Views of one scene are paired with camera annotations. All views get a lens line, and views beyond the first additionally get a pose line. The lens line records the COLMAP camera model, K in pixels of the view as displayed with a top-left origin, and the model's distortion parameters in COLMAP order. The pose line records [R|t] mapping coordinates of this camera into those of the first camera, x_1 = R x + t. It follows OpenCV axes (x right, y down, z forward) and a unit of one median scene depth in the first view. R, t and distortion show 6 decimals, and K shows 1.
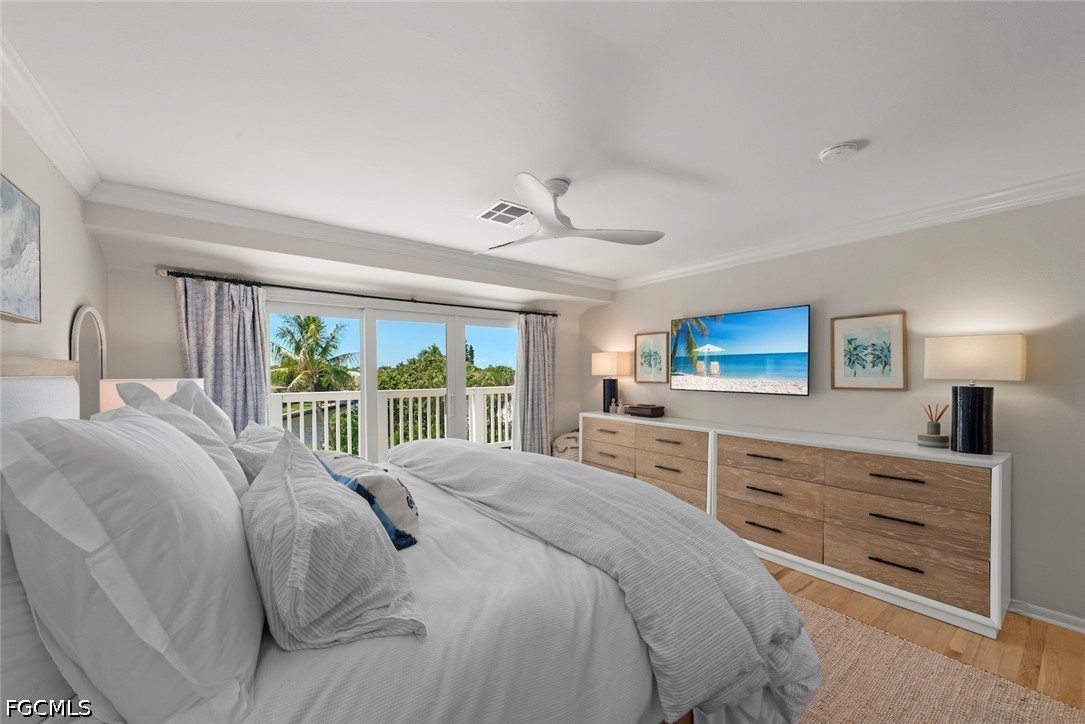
lens RADIAL K [[410.1, 0, 538.2], [0, 410.1, 378.8], [0, 0, 1]] dist [-0.000257, -0.000067]
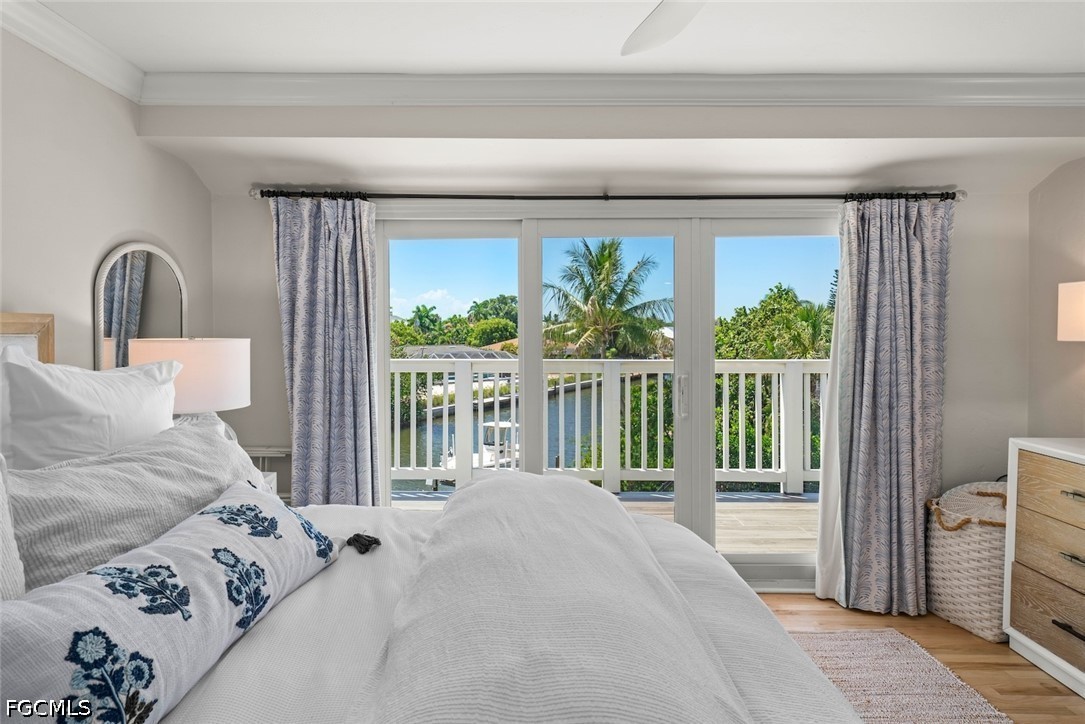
lens RADIAL K [[619.6, 0, 538.6], [0, 619.6, 341.0], [0, 0, 1]] dist [0.004963, 0.001120]
pose [[0.794921, 0.017507, -0.606460, 0.100219], [-0.014715, 0.999846, 0.009575, -0.007438], [0.606535, 0.001312, 0.795056, 0.255258]]
